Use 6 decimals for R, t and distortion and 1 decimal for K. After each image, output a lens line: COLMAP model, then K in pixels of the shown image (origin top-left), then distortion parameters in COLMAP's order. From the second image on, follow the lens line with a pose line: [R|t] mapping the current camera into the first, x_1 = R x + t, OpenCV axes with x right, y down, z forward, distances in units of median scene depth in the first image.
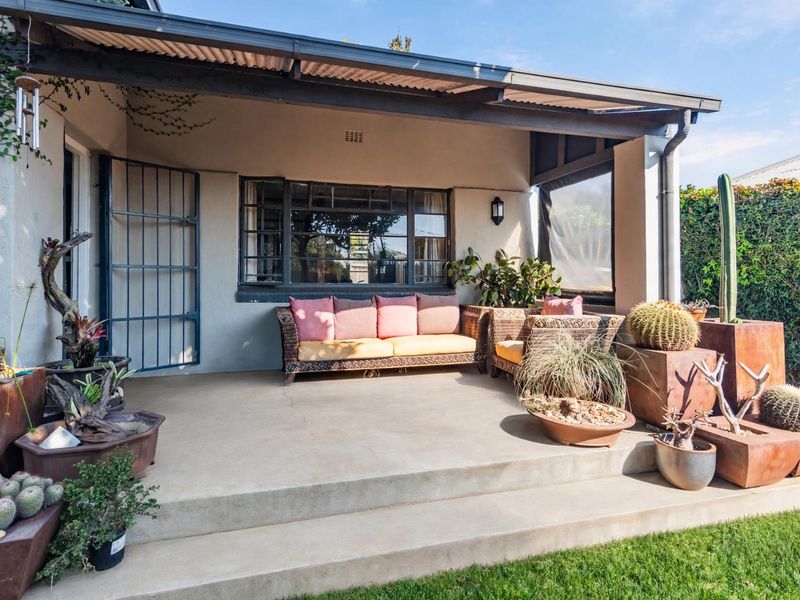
lens RADIAL K [[447.7, 0, 404.2], [0, 447.7, 296.2], [0, 0, 1]] dist [0.011381, -0.000649]
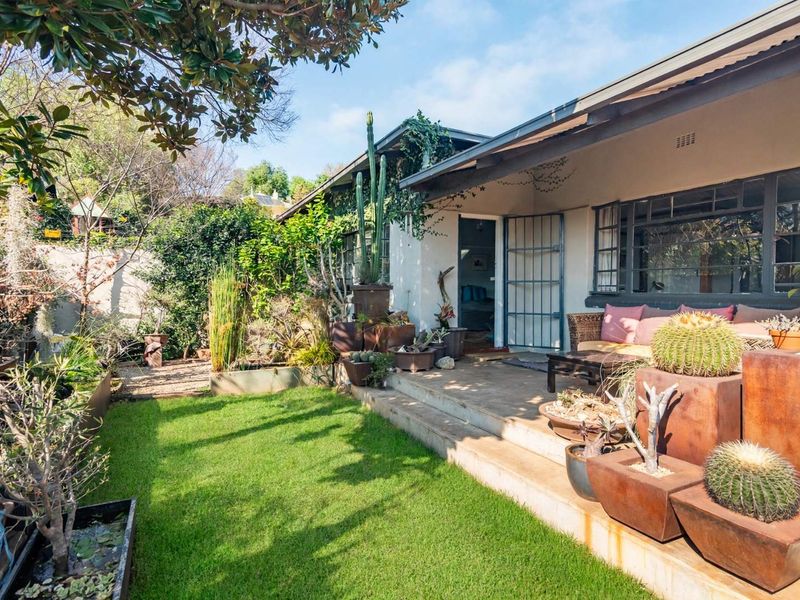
lens RADIAL K [[449.7, 0, 396.8], [0, 449.7, 303.0], [0, 0, 1]] dist [0.025357, -0.000654]
pose [[0.180586, 0.029567, -0.983115, 0.825156], [-0.035284, 0.999099, 0.023567, -0.009106], [0.982926, 0.030432, 0.181467, 0.242852]]
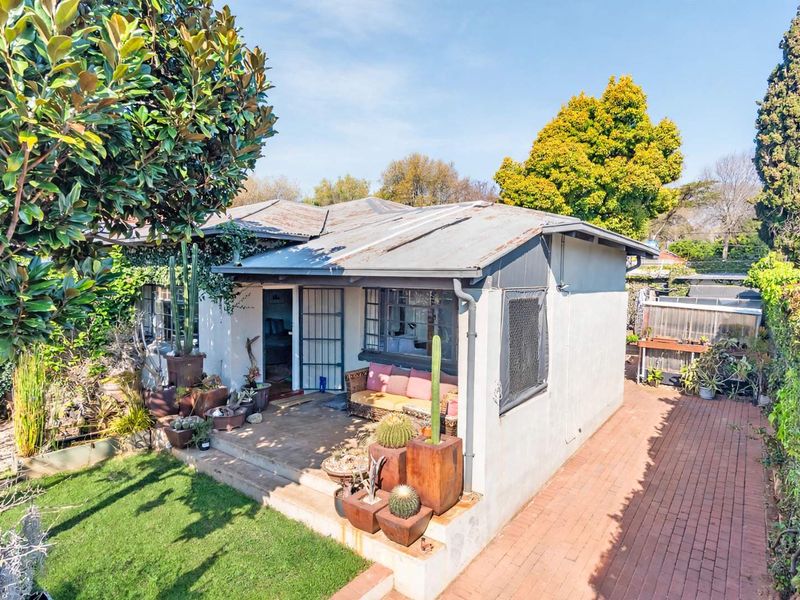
lens RADIAL K [[461.6, 0, 412.8], [0, 461.6, 300.6], [0, 0, 1]] dist [0.023460, -0.000952]
pose [[0.611531, 0.048920, -0.789707, 1.238596], [-0.042048, 0.998686, 0.029305, -0.296533], [0.790102, 0.015285, 0.612784, 0.042097]]
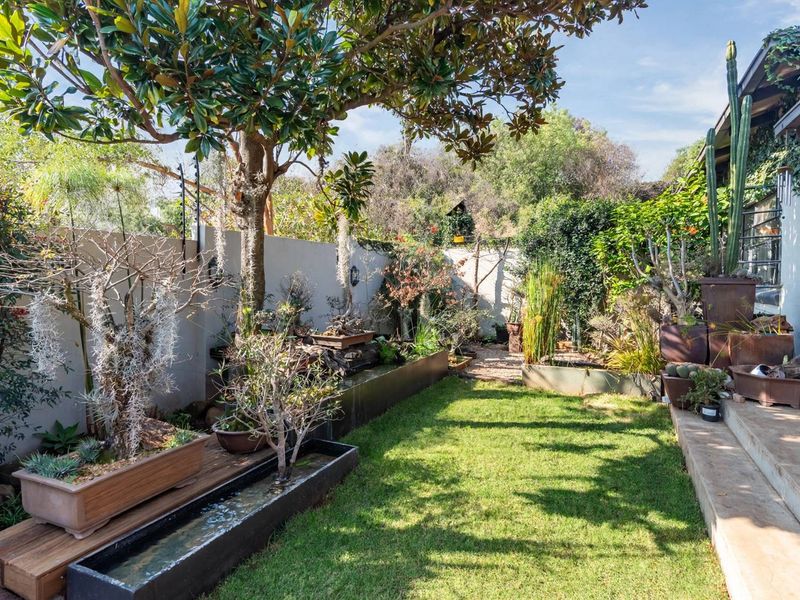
lens RADIAL K [[447.7, 0, 404.2], [0, 447.7, 296.2], [0, 0, 1]] dist [0.011381, -0.000649]
pose [[-0.666459, 0.026495, -0.745070, 0.703659], [-0.023146, 0.998151, 0.056200, -0.025103], [0.745182, 0.054700, -0.664614, 0.538579]]
